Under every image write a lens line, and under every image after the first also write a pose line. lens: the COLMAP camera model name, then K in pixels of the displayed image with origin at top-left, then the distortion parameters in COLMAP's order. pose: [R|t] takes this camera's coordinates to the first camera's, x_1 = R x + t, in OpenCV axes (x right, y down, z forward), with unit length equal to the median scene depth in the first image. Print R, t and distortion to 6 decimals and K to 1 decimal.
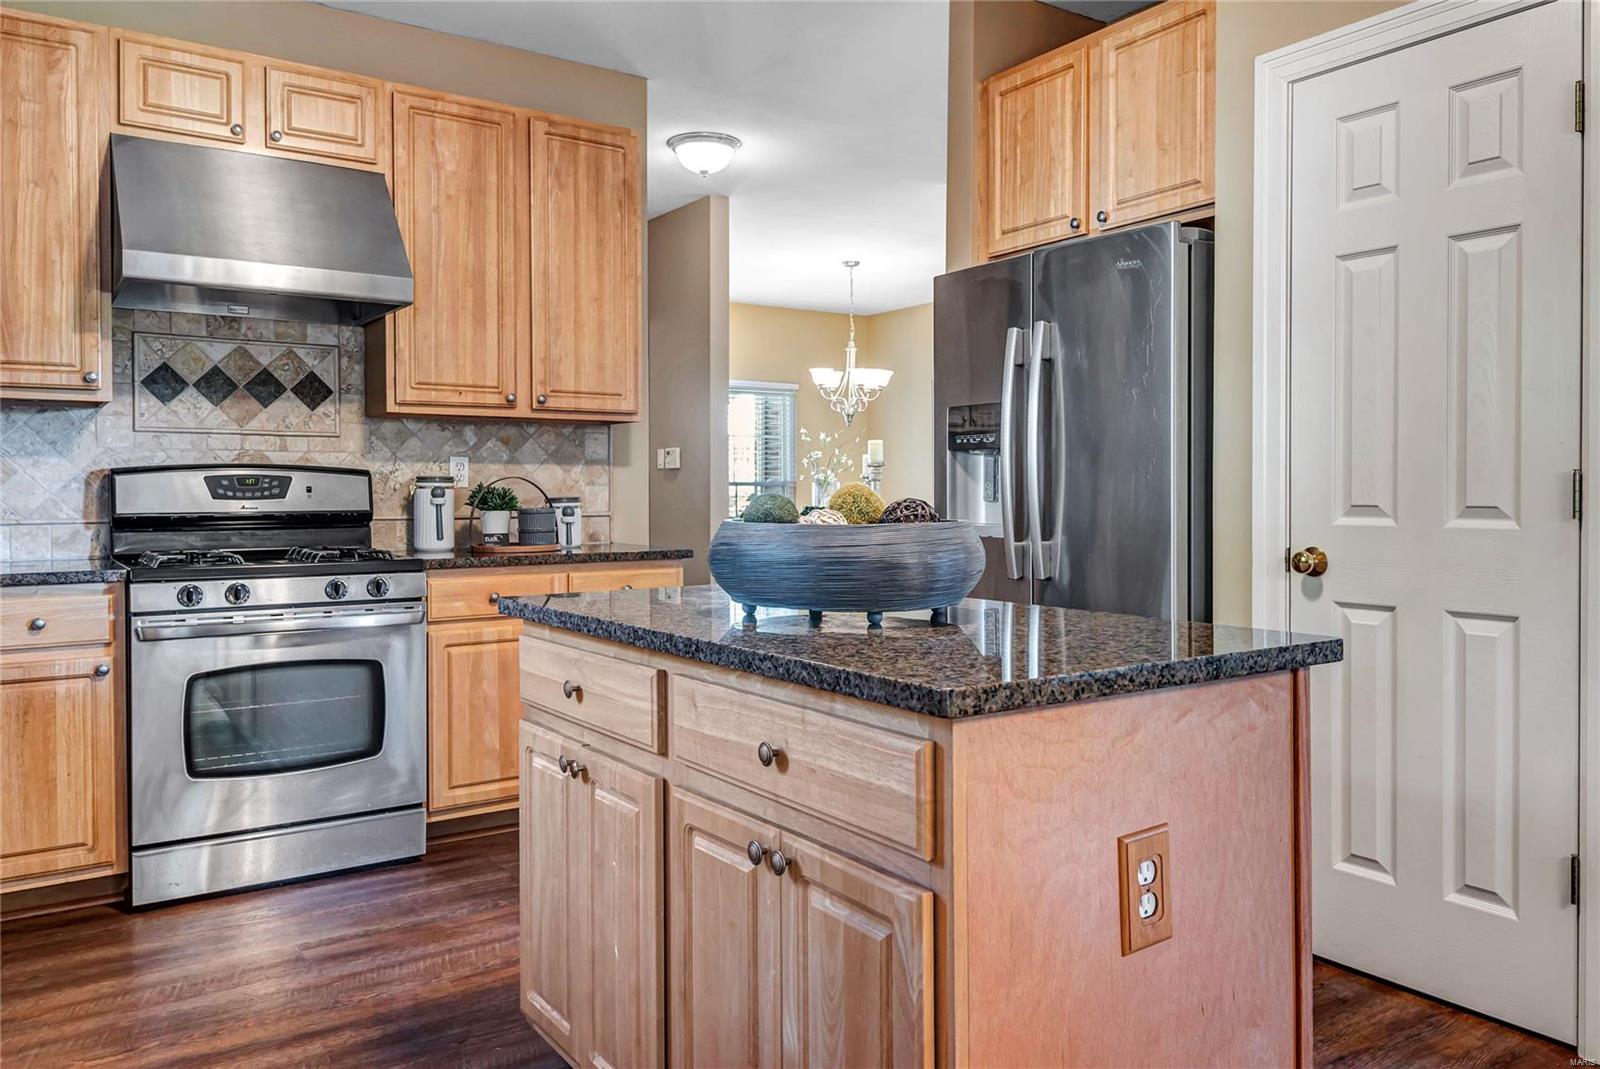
lens RADIAL K [[1155.2, 0, 809.0], [0, 1155.2, 502.9], [0, 0, 1]] dist [0.033362, -0.012312]
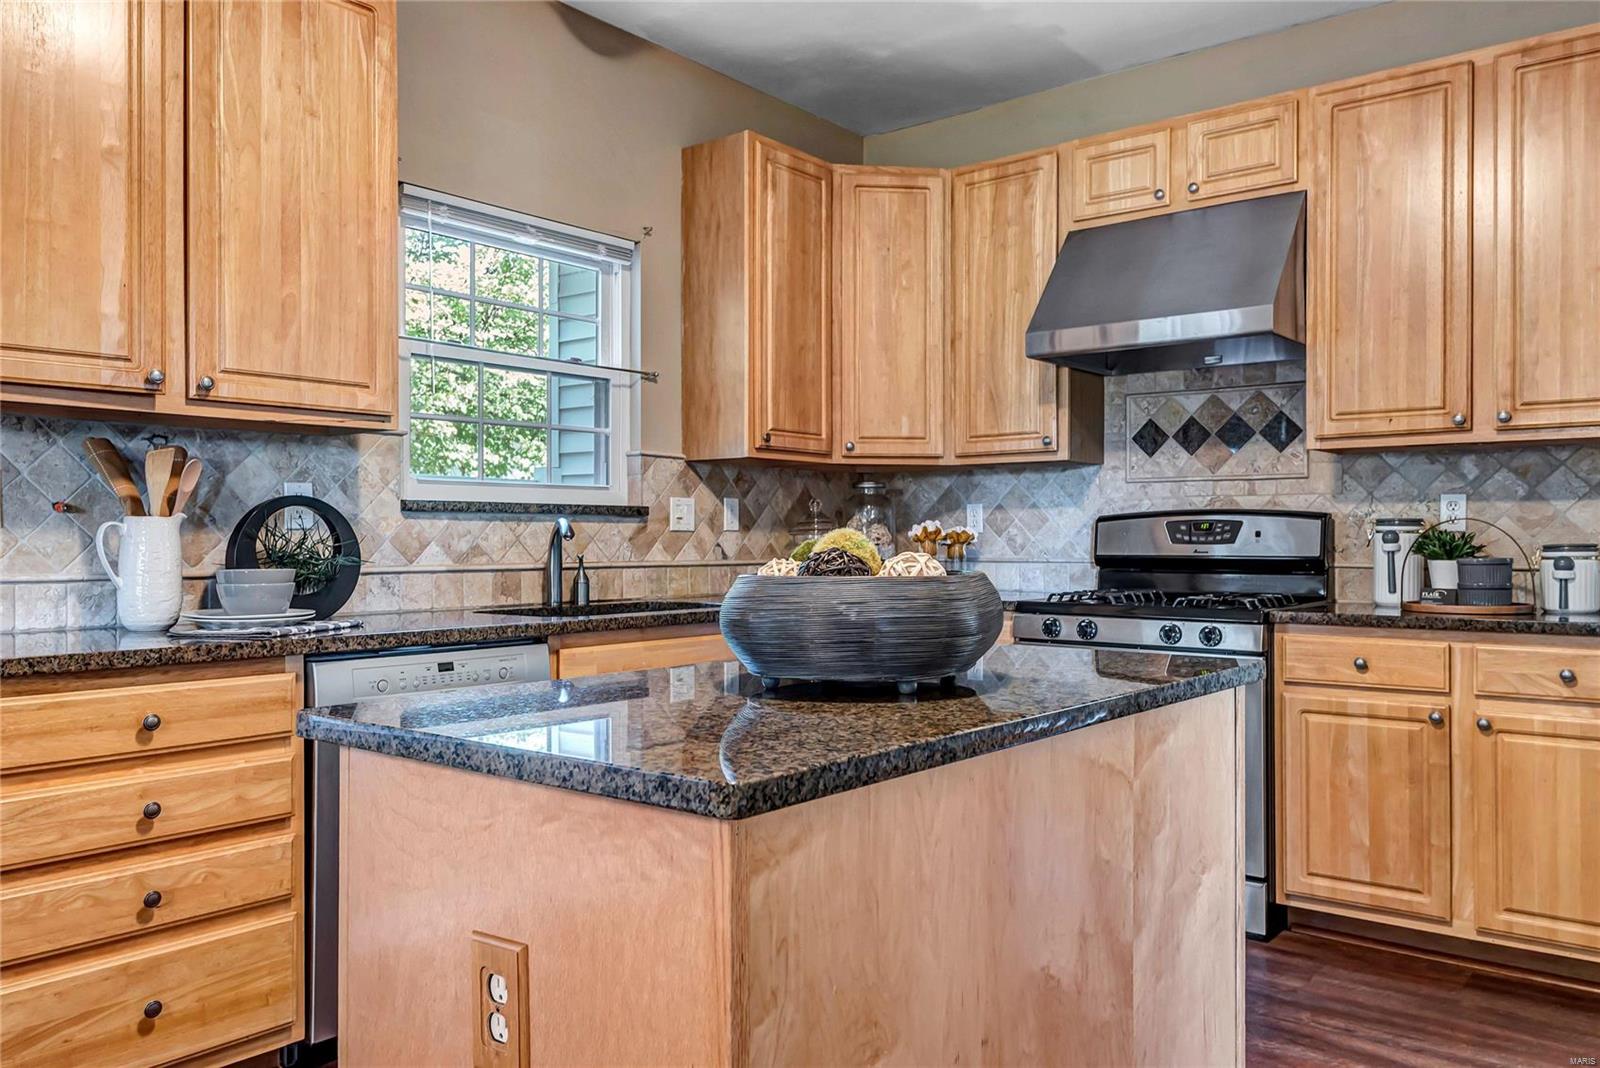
lens RADIAL K [[1212.0, 0, 801.4], [0, 1212.0, 539.3], [0, 0, 1]] dist [0.006708, -0.002261]
pose [[0.287621, 0.004437, -0.957734, 0.432494], [-0.010060, 0.999948, 0.001611, -0.005000], [0.957692, 0.009171, 0.287650, 0.342925]]
